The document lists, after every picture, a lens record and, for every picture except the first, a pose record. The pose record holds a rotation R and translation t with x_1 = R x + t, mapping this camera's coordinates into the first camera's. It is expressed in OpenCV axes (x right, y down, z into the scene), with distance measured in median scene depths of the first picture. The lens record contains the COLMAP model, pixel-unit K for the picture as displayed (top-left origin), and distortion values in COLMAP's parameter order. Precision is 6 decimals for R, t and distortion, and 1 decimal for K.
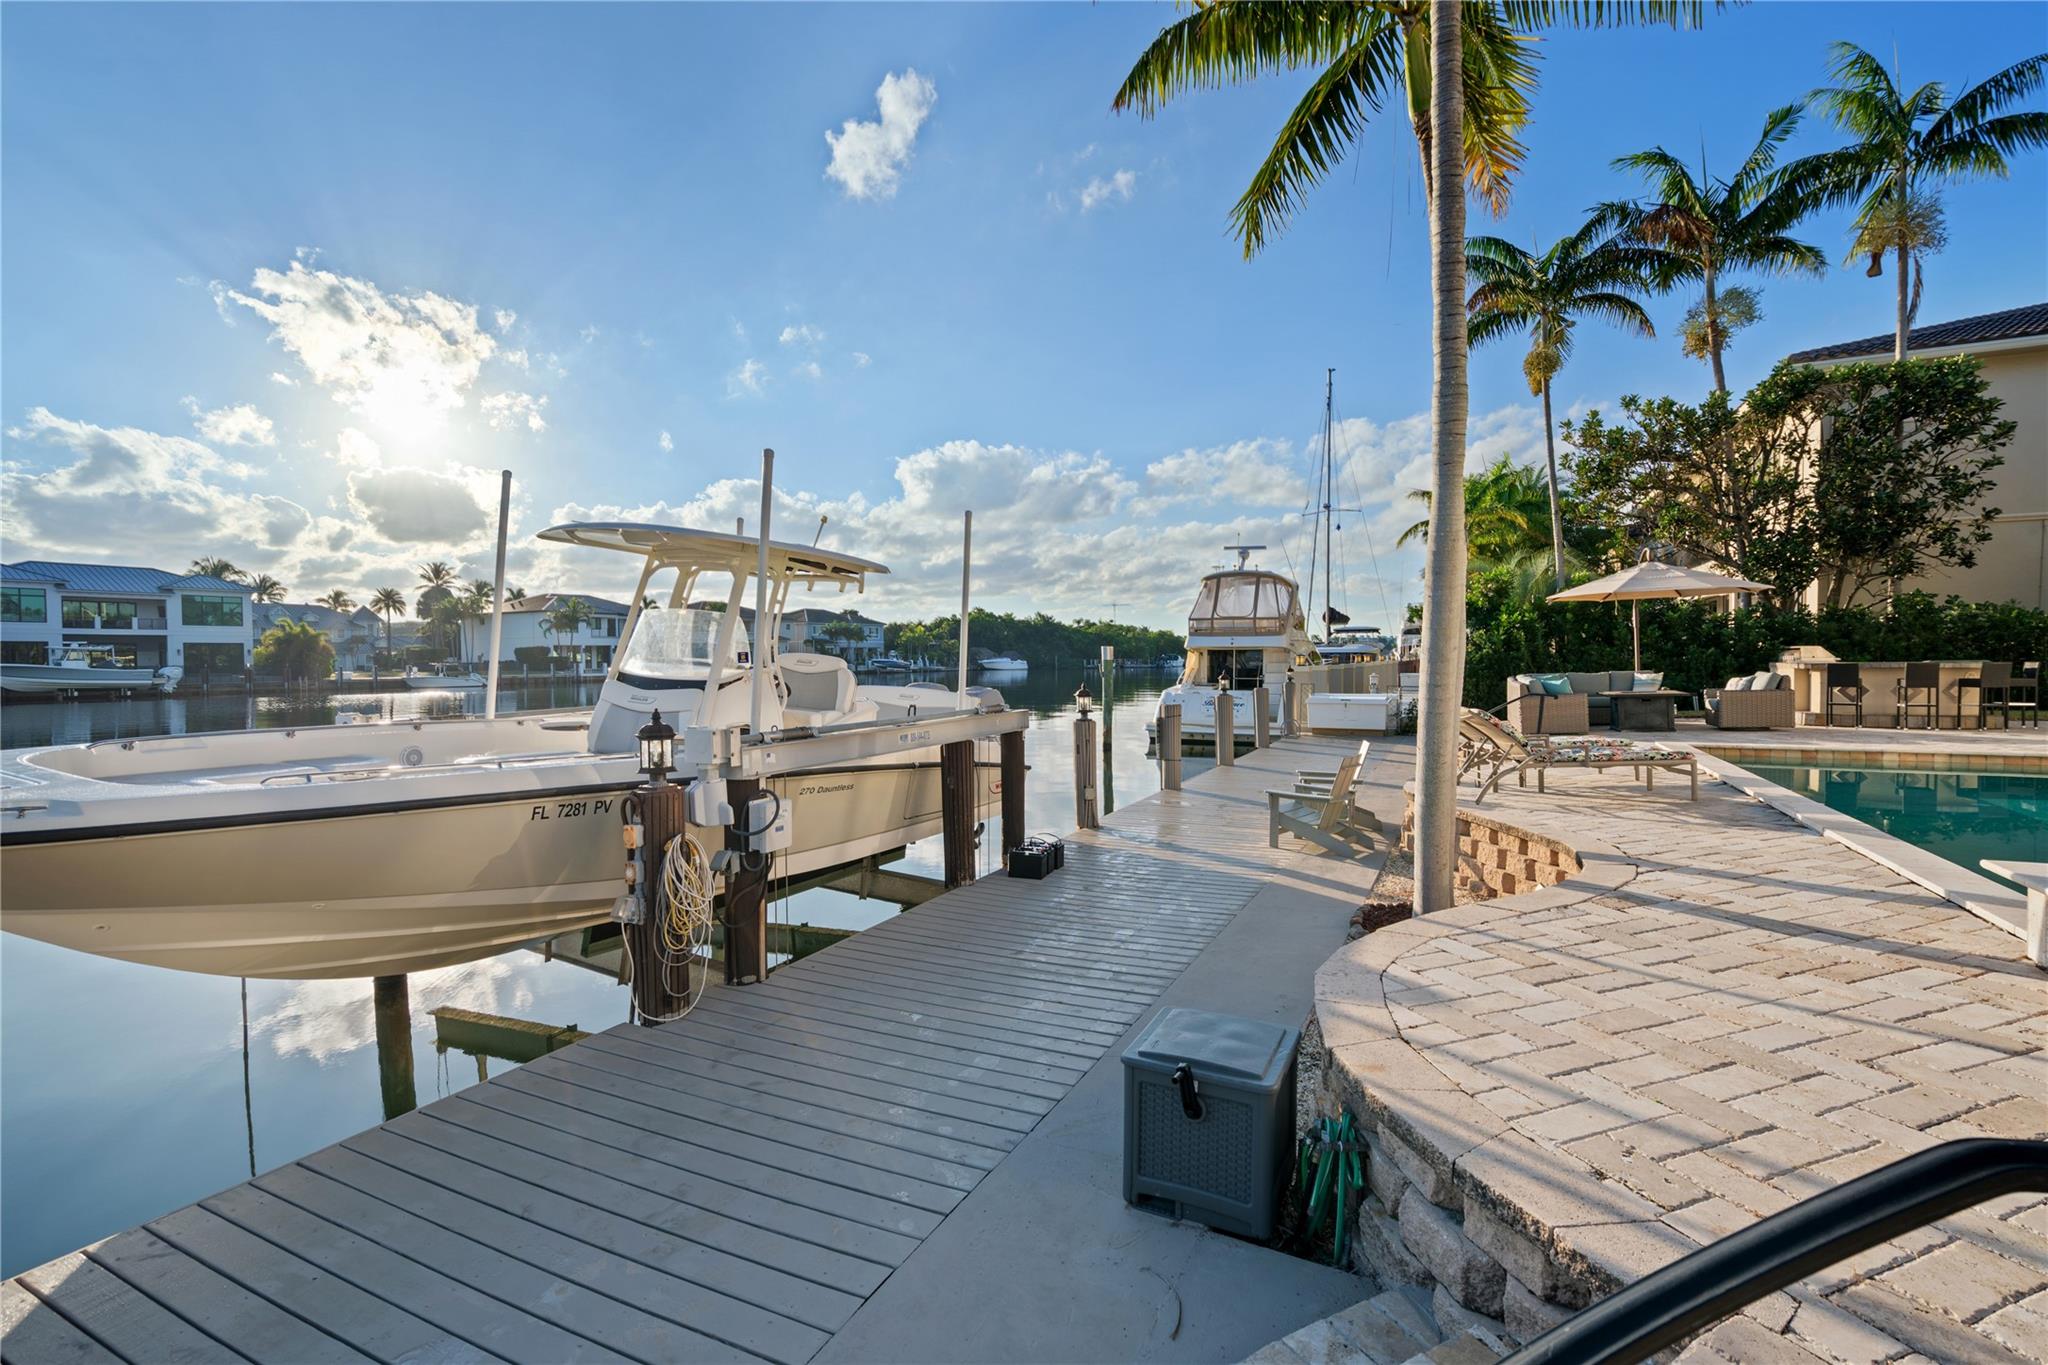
lens RADIAL K [[929.9, 0, 1032.4], [0, 929.9, 669.0], [0, 0, 1]] dist [-0.001113, 0.000684]
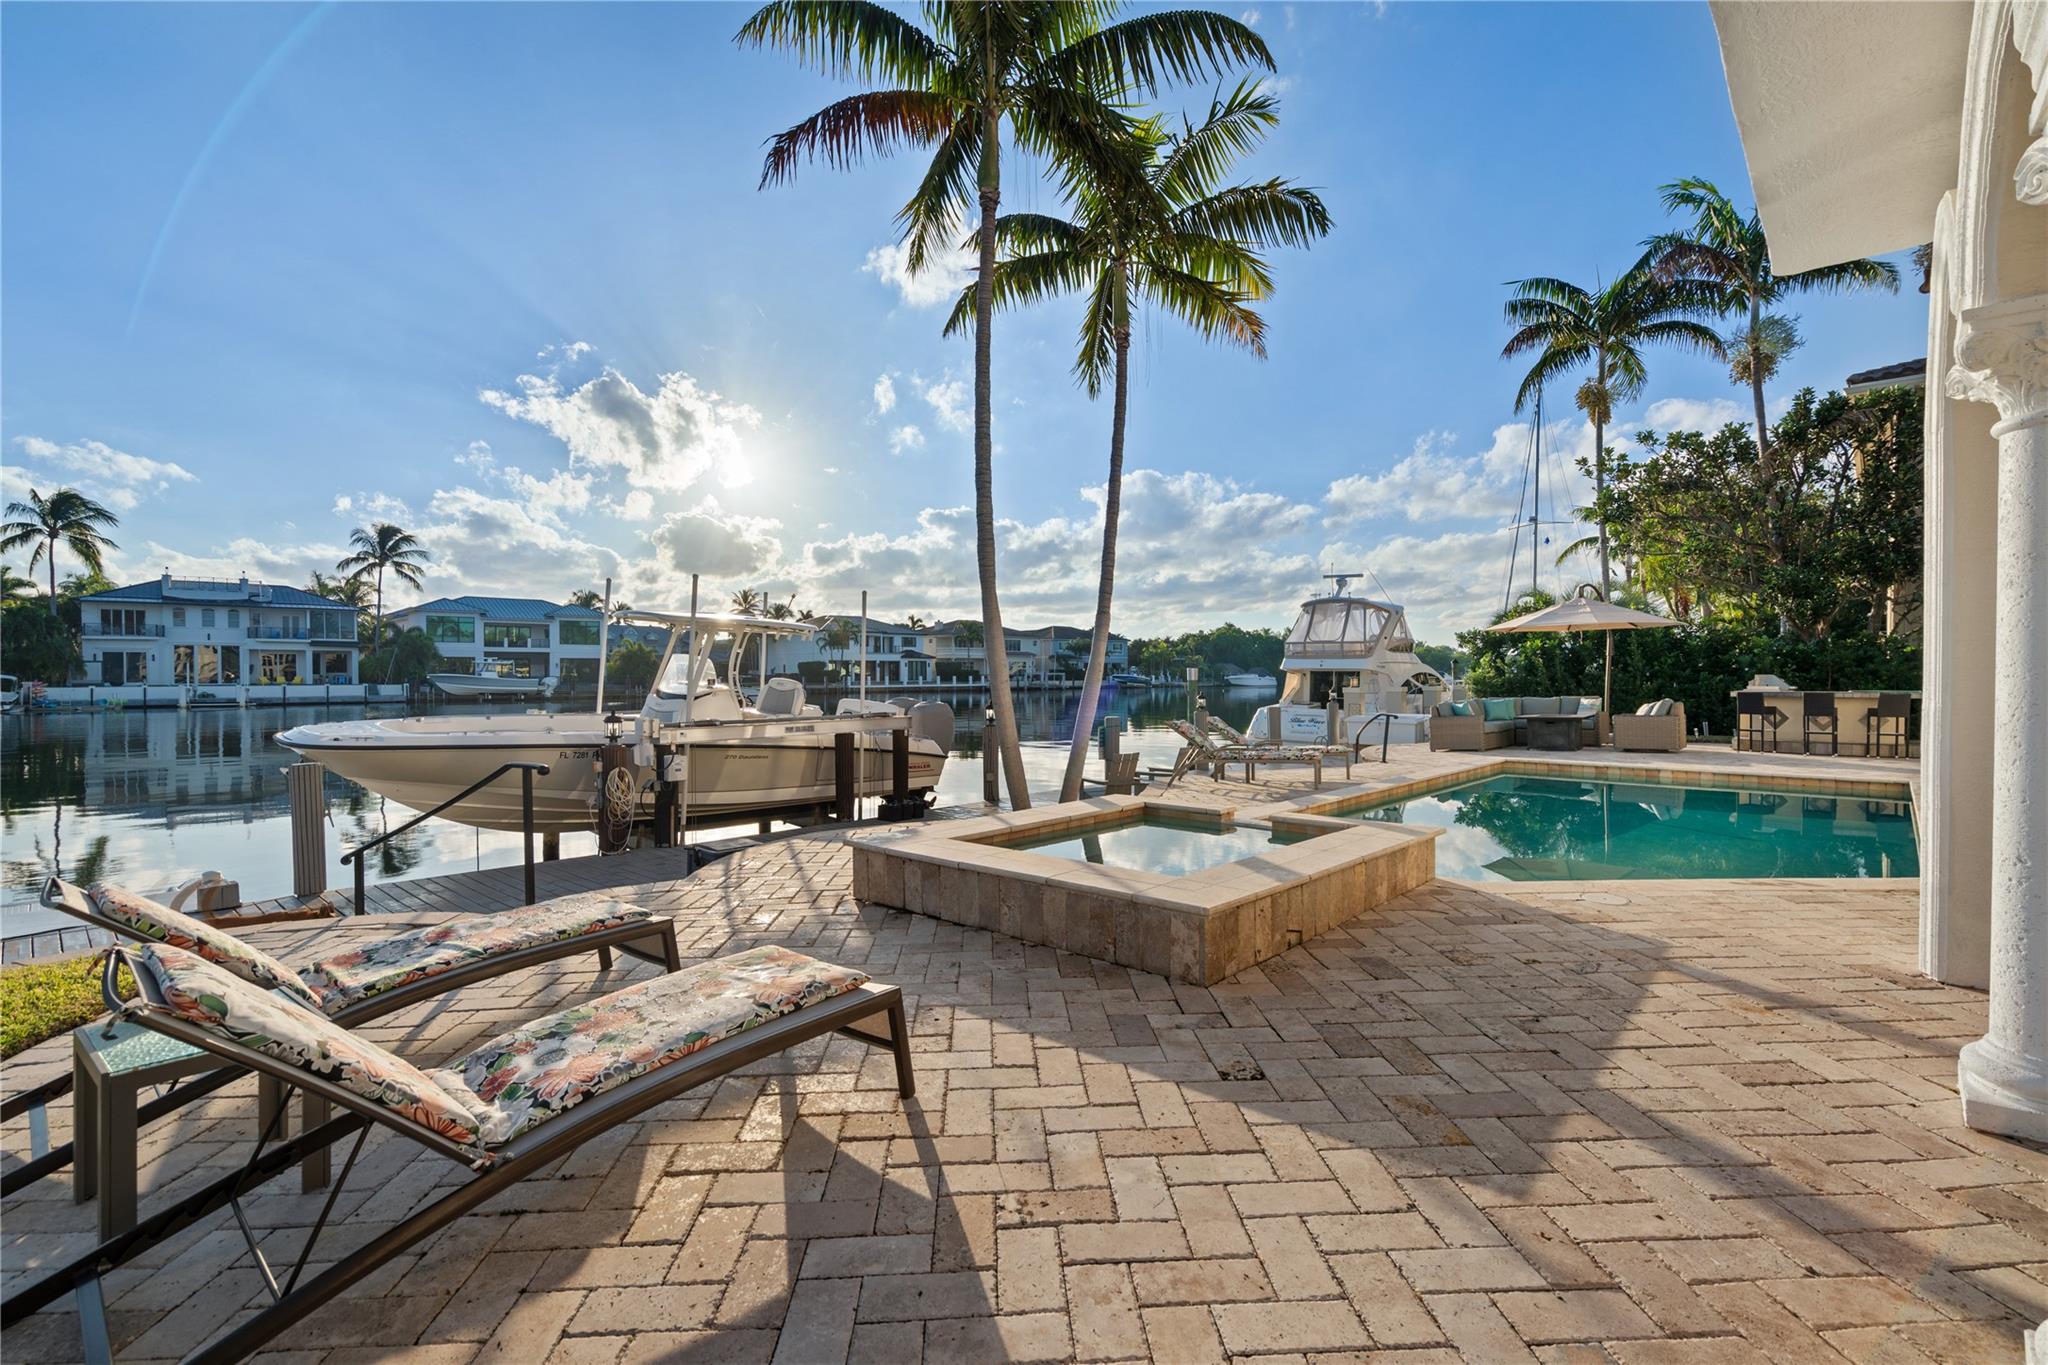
lens RADIAL K [[970.5, 0, 1057.2], [0, 970.5, 679.2], [0, 0, 1]] dist [0.001018, 0.000101]
pose [[0.958824, 0.009244, -0.283851, 0.240703], [-0.010422, 0.999942, -0.002639, -0.005664], [0.283810, 0.005488, 0.958865, -0.168348]]
